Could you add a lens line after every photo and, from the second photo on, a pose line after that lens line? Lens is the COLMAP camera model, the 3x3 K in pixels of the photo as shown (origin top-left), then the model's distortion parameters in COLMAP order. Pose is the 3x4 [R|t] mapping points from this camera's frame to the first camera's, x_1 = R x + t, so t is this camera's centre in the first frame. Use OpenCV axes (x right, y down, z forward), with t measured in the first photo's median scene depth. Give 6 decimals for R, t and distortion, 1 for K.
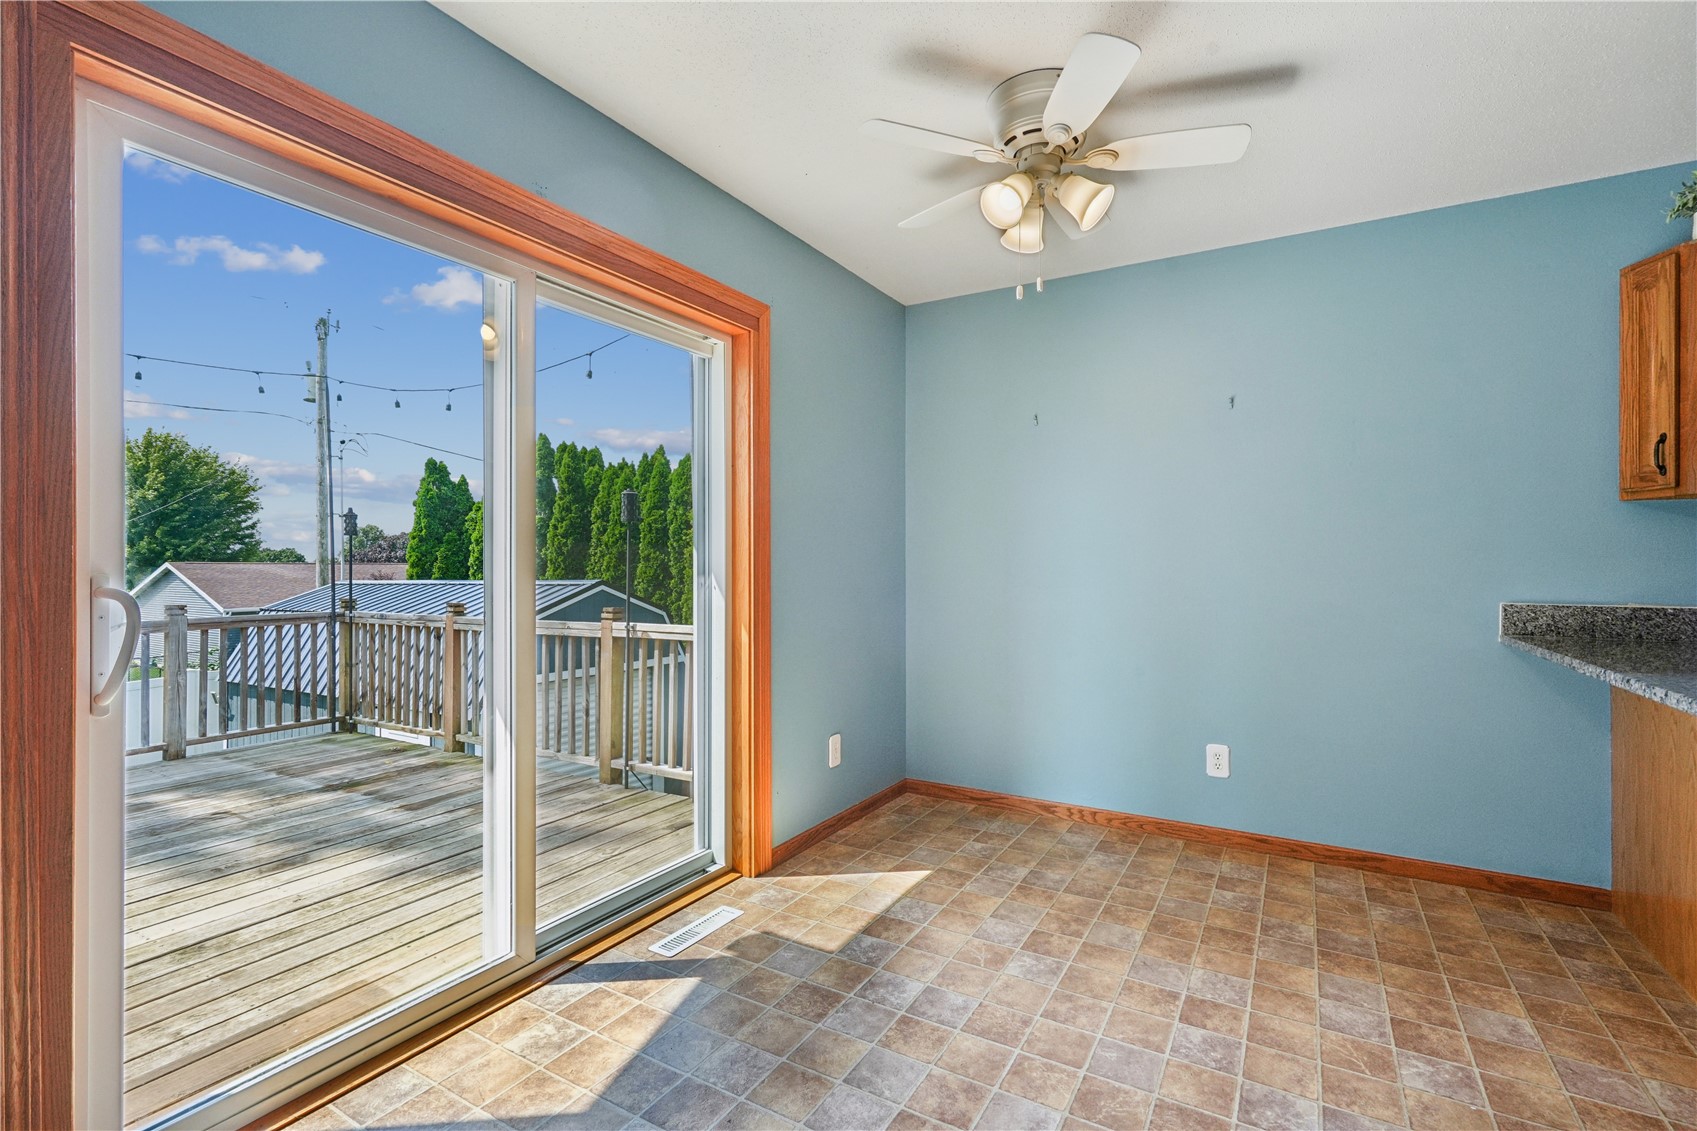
lens RADIAL K [[768.3, 0, 852.3], [0, 768.3, 558.8], [0, 0, 1]] dist [-0.001002, -0.001659]
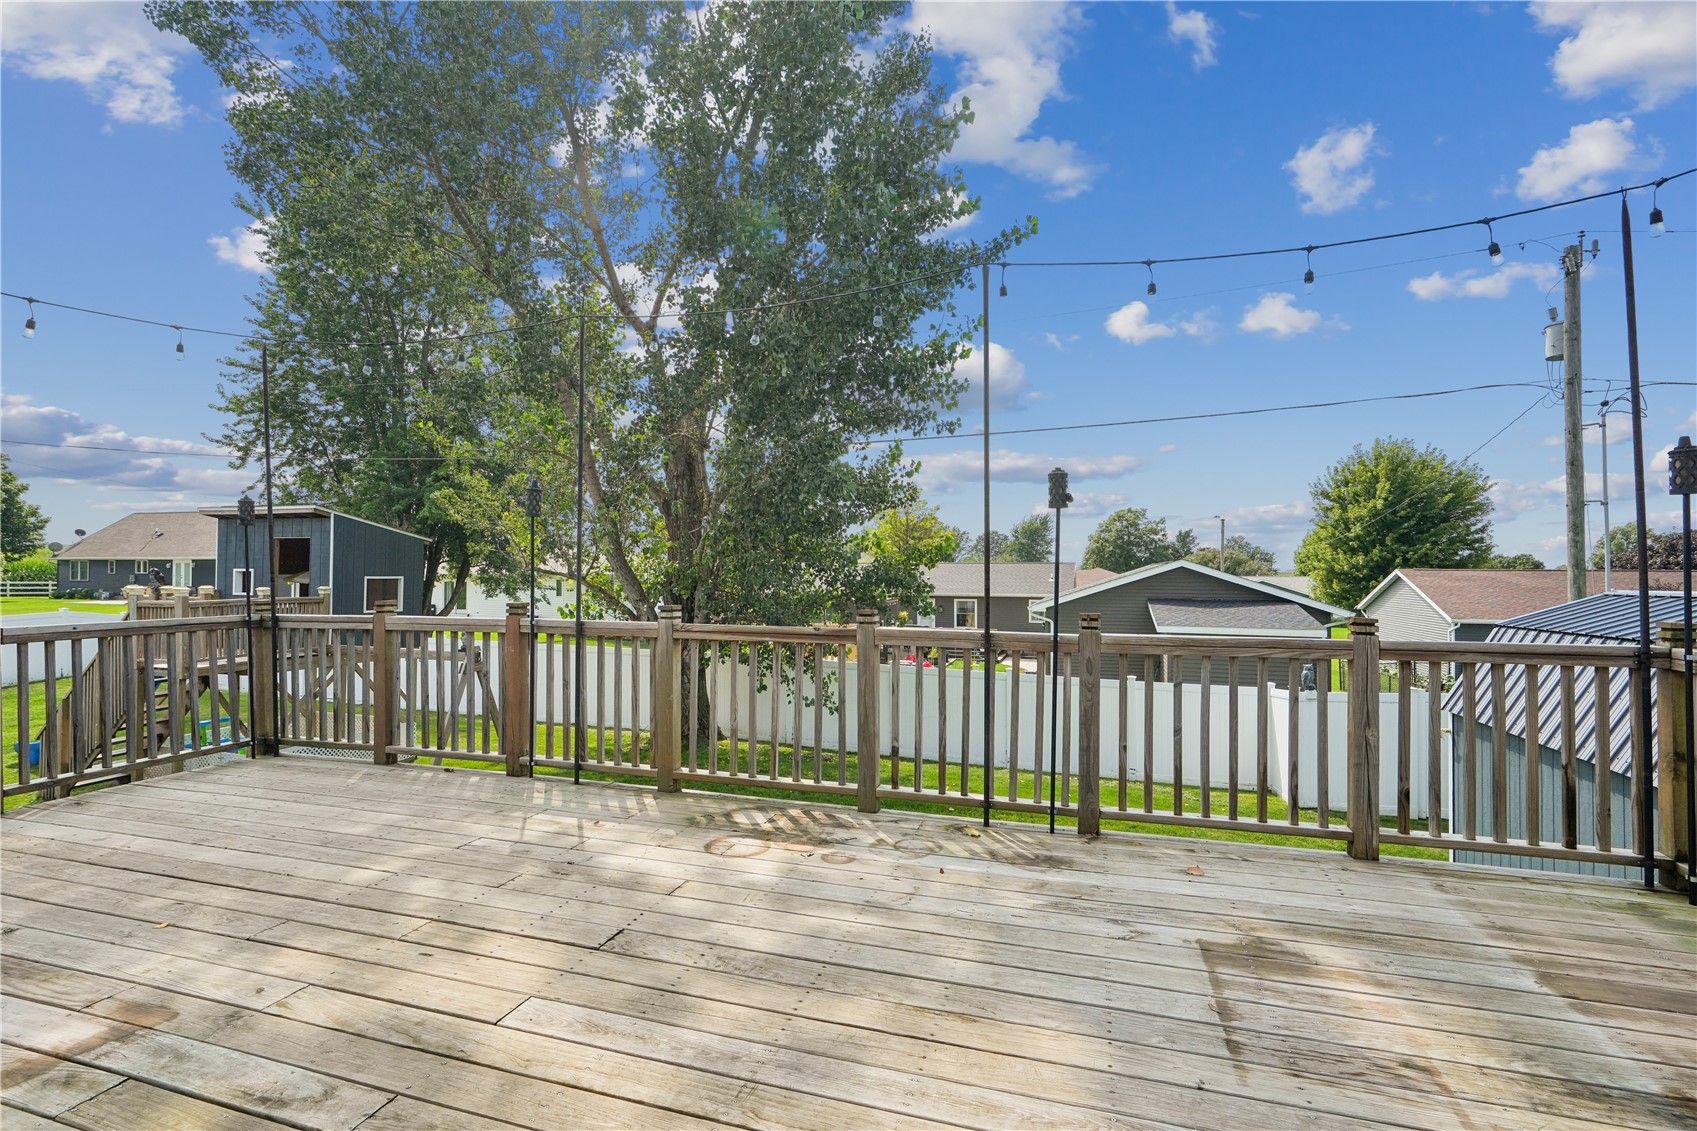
lens RADIAL K [[768.3, 0, 844.0], [0, 768.3, 565.0], [0, 0, 1]] dist [-0.001002, -0.001659]
pose [[0.211036, -0.010584, -0.977421, -0.288419], [0.007231, 0.999931, -0.009267, 0.014602], [0.977452, -0.005112, 0.211098, 0.370223]]
